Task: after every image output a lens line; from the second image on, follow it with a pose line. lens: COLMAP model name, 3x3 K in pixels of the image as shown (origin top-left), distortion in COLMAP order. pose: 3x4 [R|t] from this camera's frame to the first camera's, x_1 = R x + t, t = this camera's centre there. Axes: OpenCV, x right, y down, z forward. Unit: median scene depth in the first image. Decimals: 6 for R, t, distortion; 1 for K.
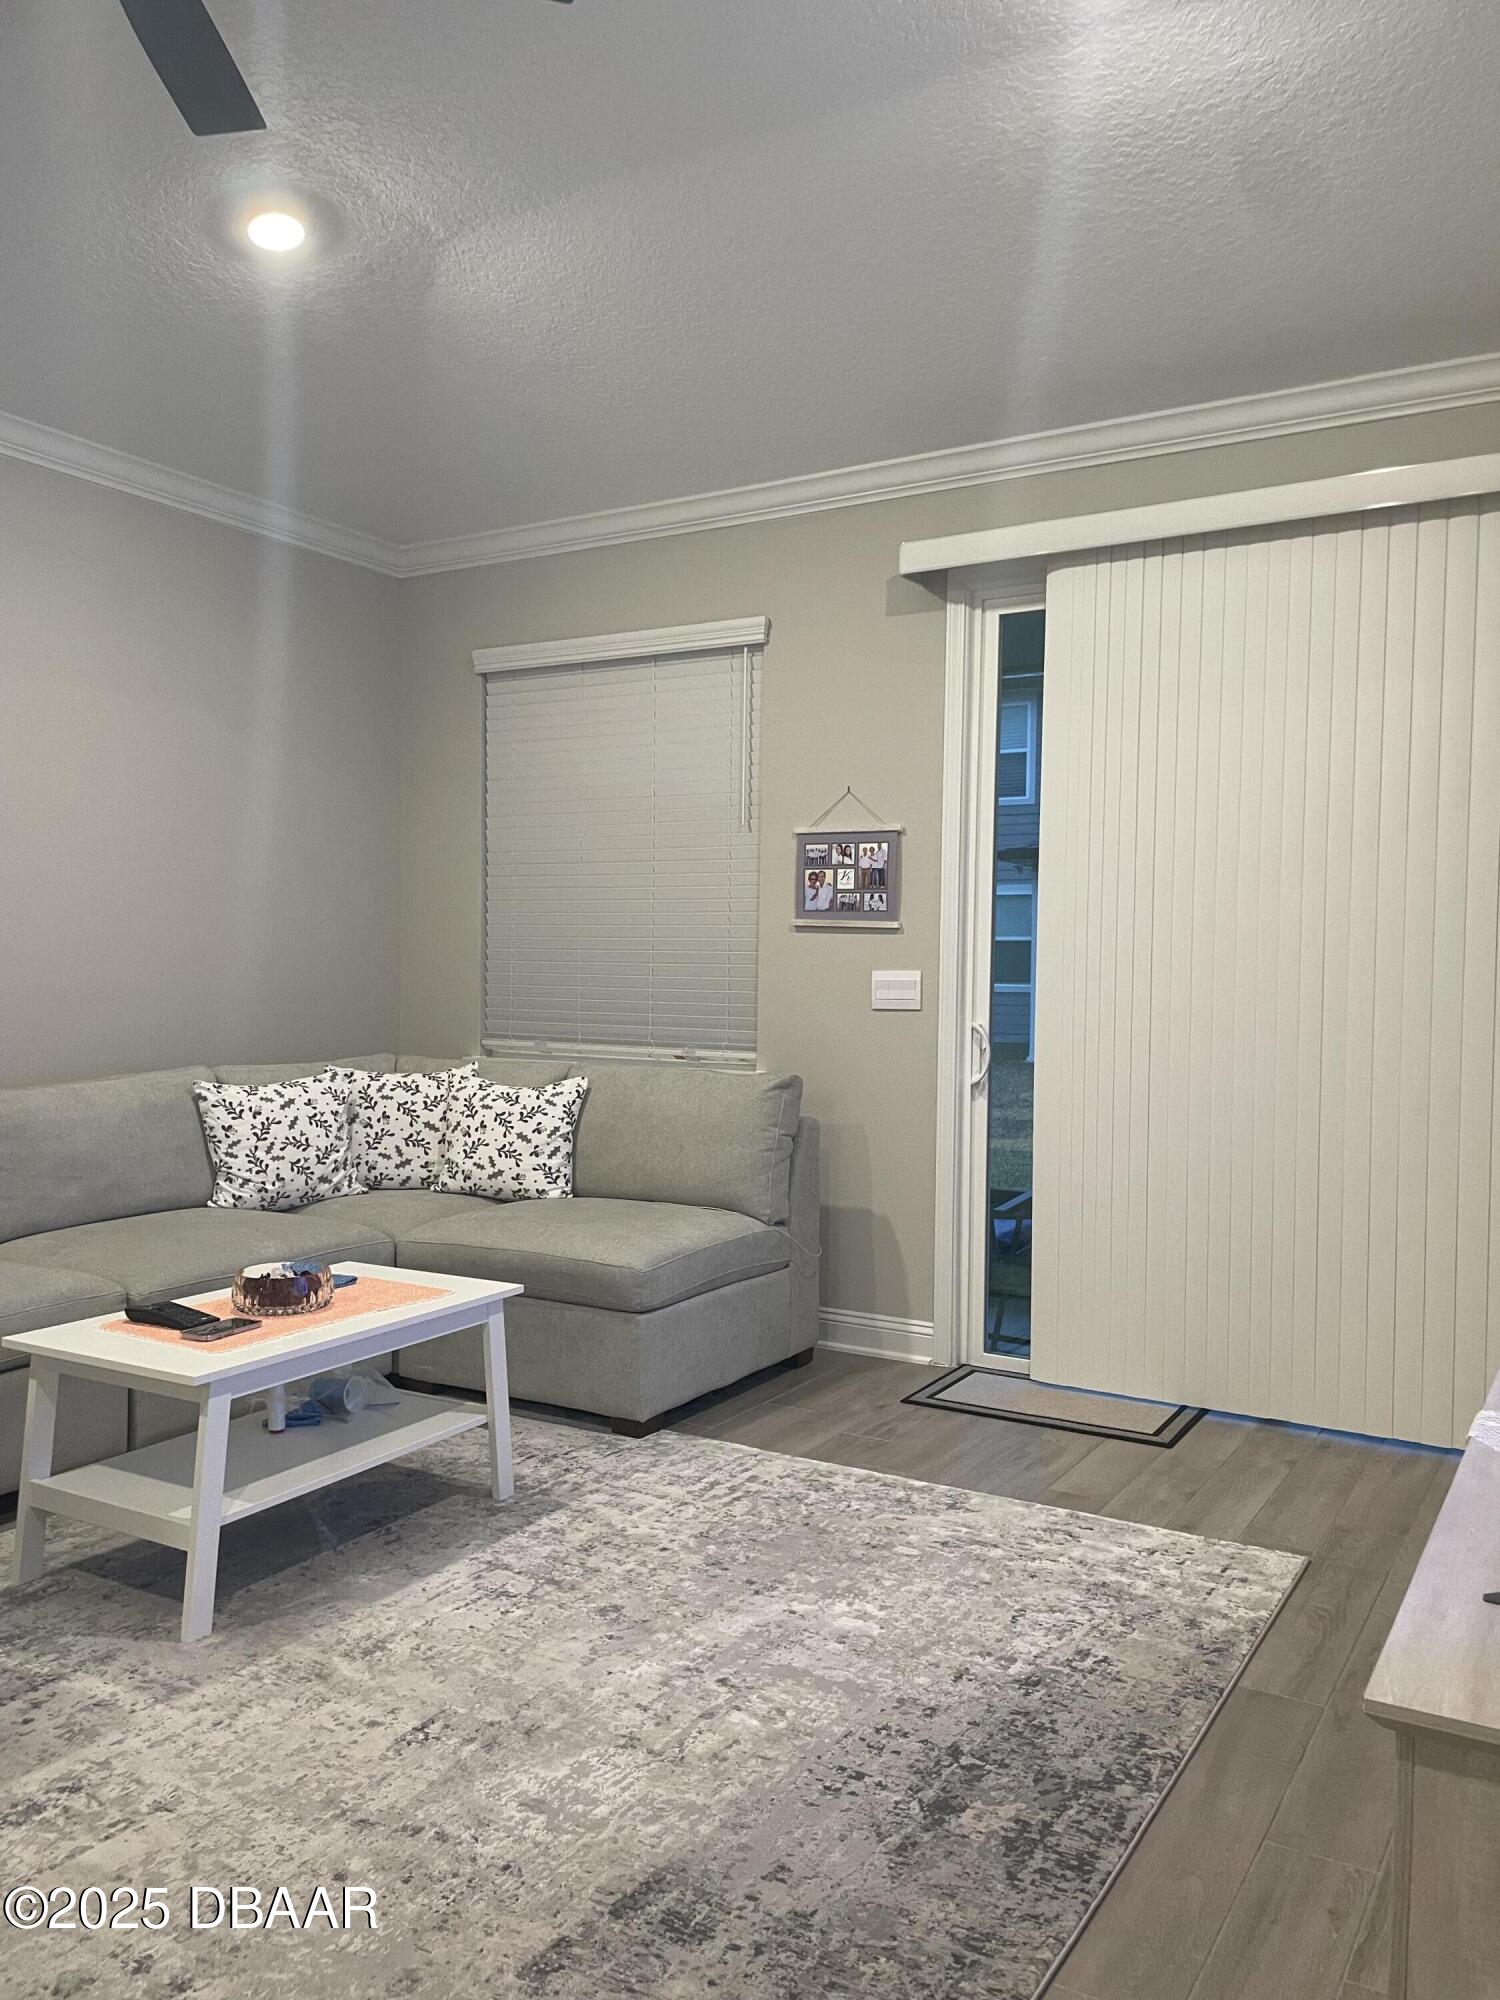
lens RADIAL K [[1525.9, 0, 769.7], [0, 1525.9, 1010.3], [0, 0, 1]] dist [0.080427, -0.105094]
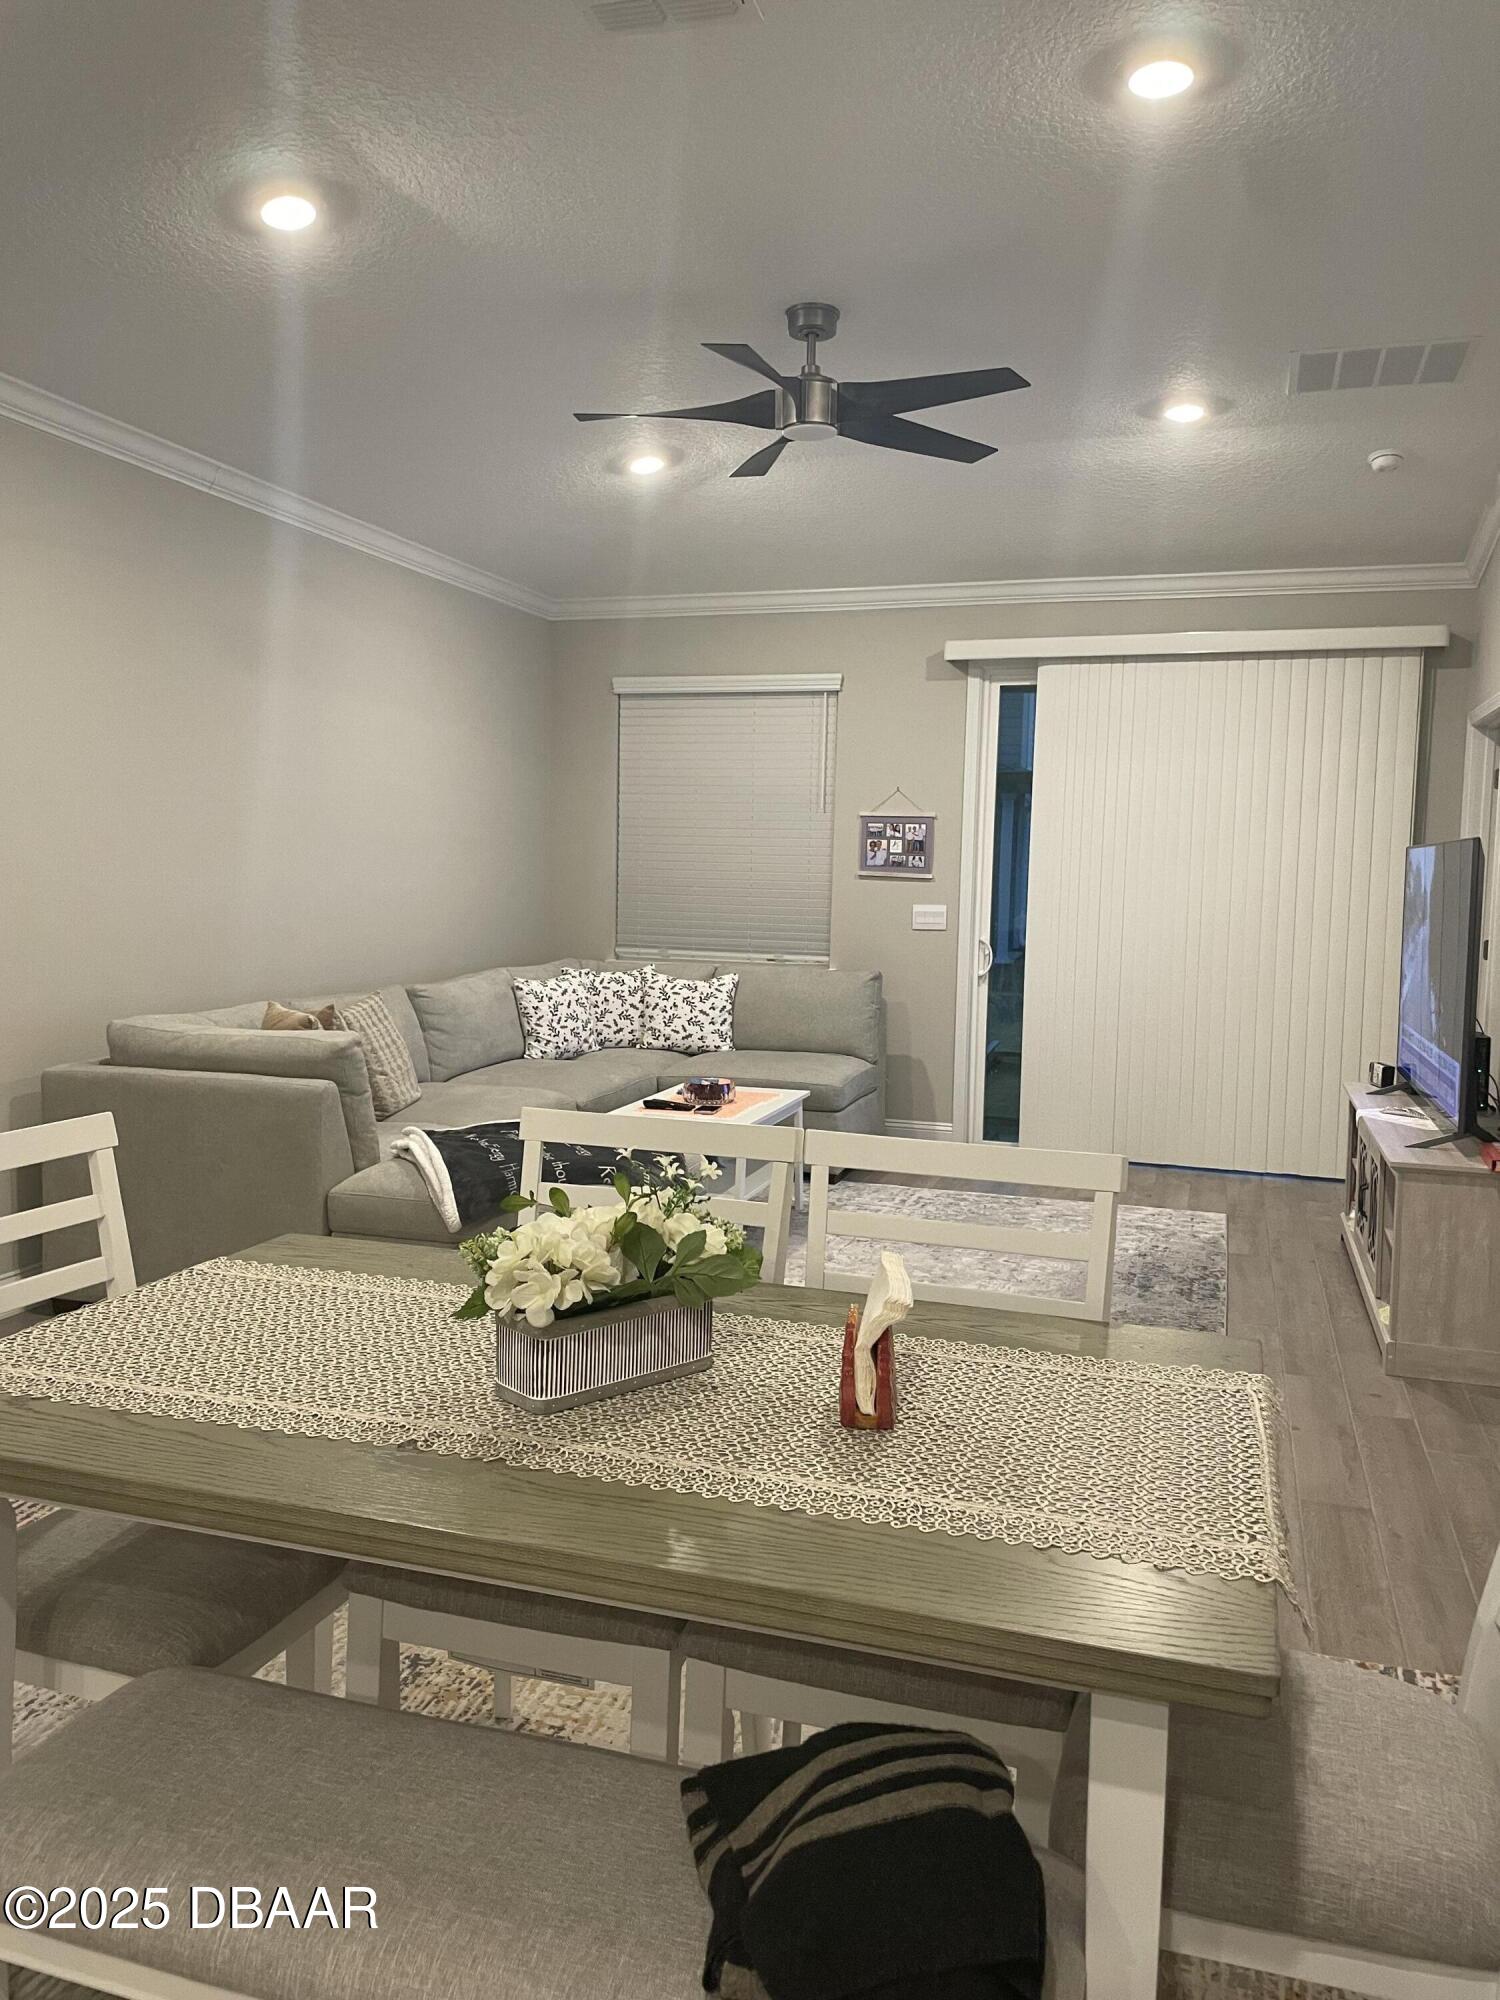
lens RADIAL K [[1525.9, 0, 740.8], [0, 1525.9, 974.5], [0, 0, 1]] dist [0.080427, -0.105094]
pose [[0.975770, -0.007595, 0.218665, -0.478383], [-0.002508, 0.998944, 0.045885, -0.027591], [-0.218783, -0.045321, 0.974721, -0.533729]]
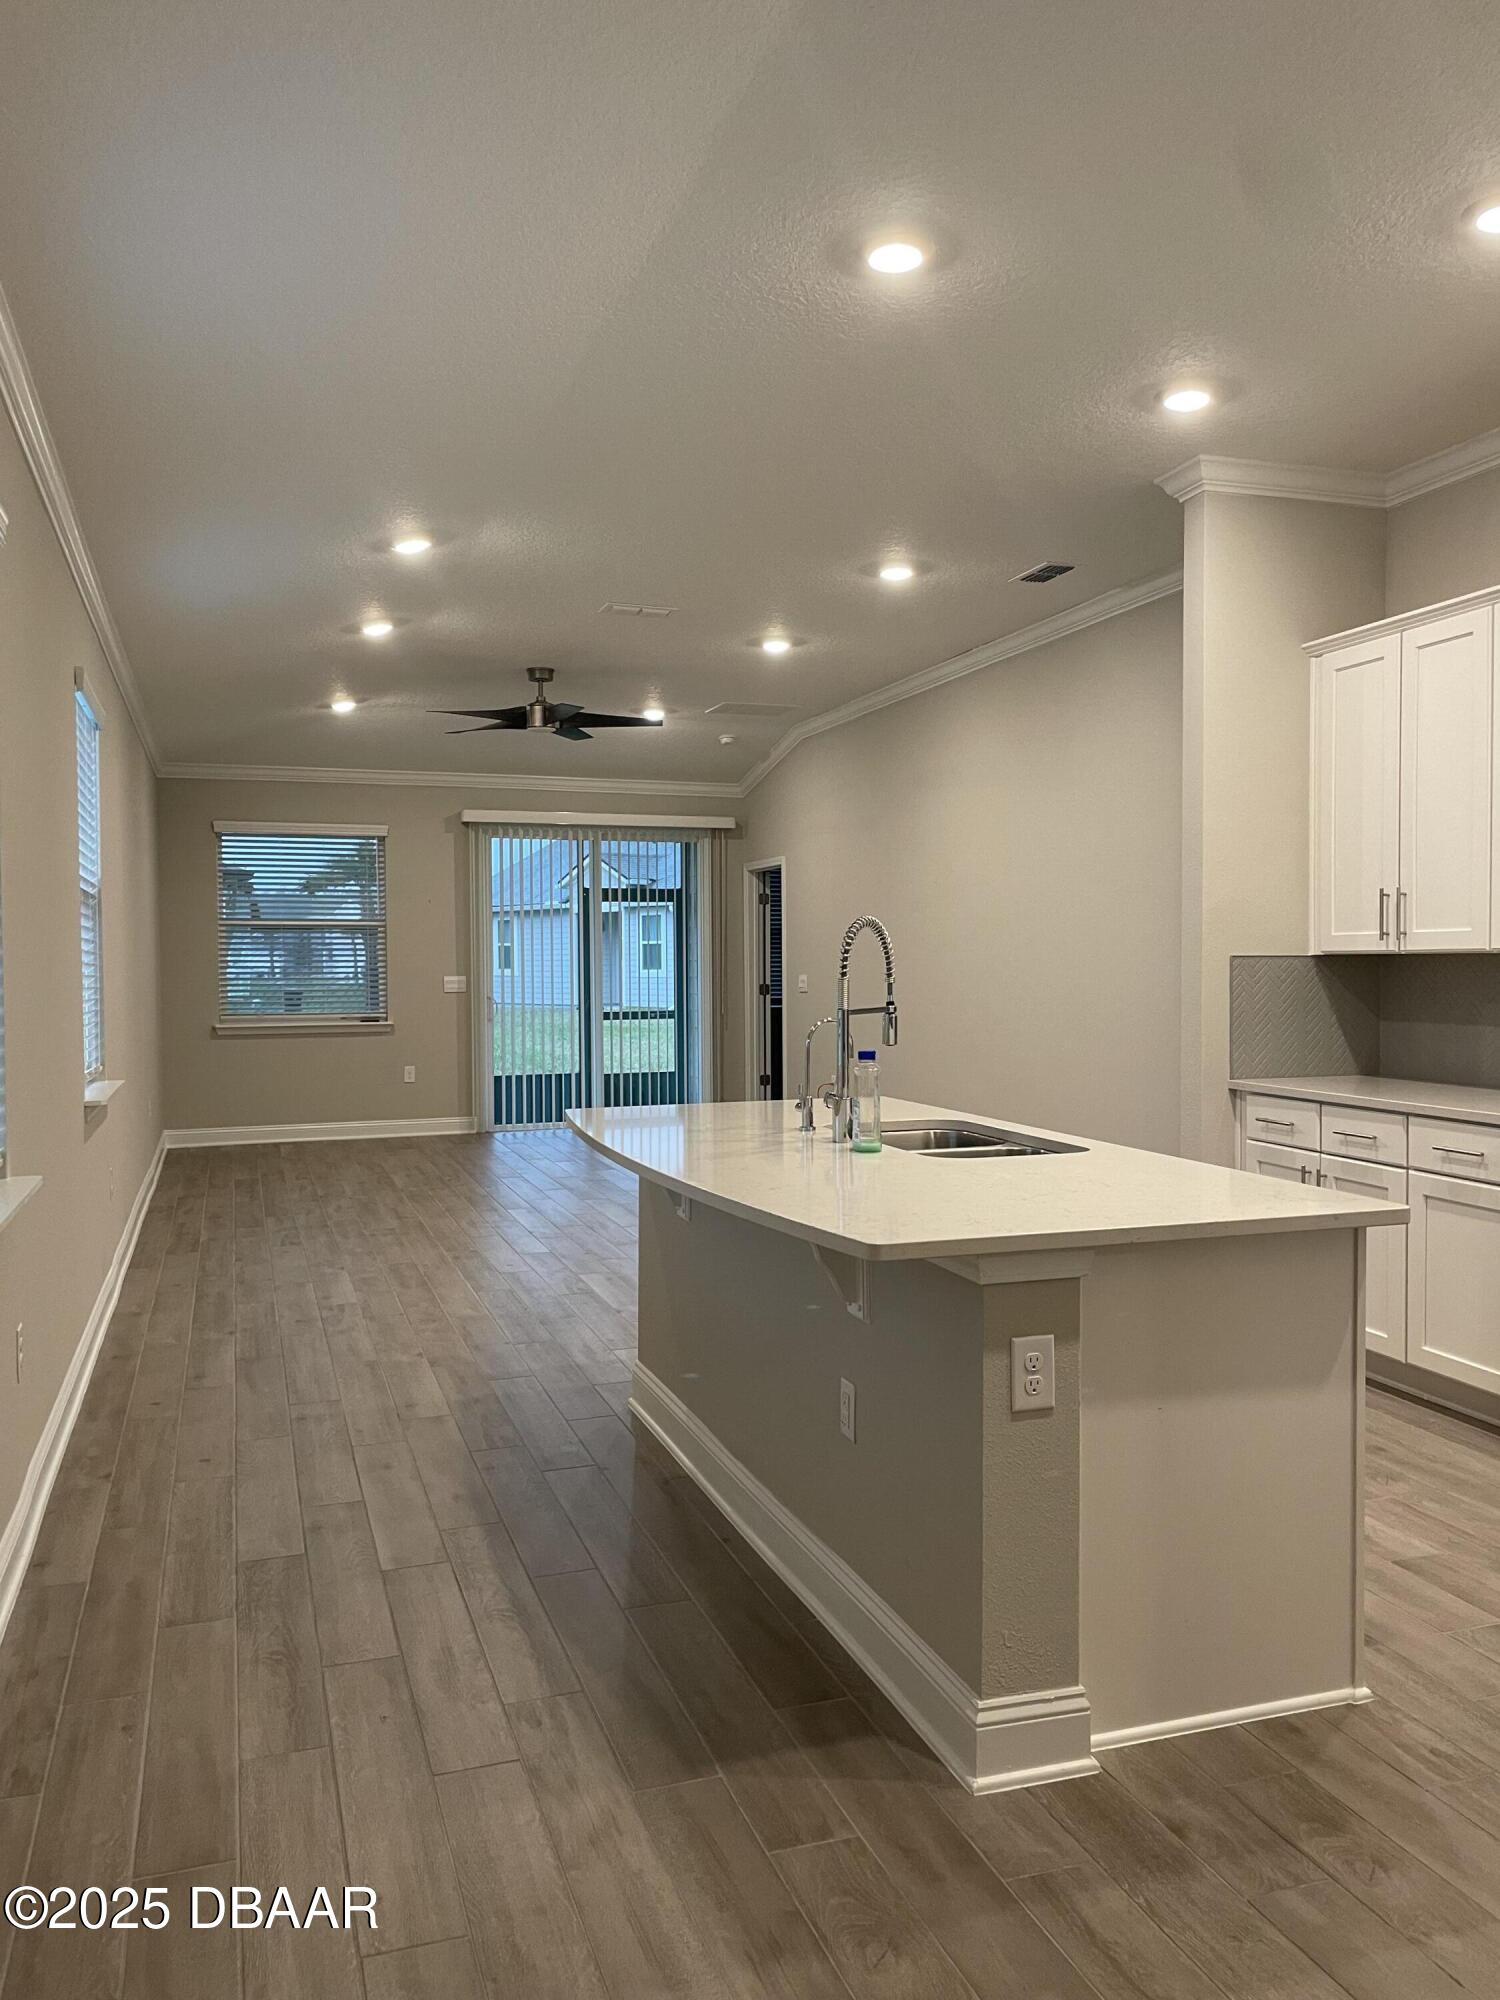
lens RADIAL K [[1525.9, 0, 738.4], [0, 1525.9, 992.4], [0, 0, 1]] dist [0.080427, -0.105094]
pose [[0.663686, -0.029519, 0.747429, -1.525042], [0.031326, 0.999441, 0.011655, -0.014465], [-0.747355, 0.015679, 0.664240, -1.033001]]
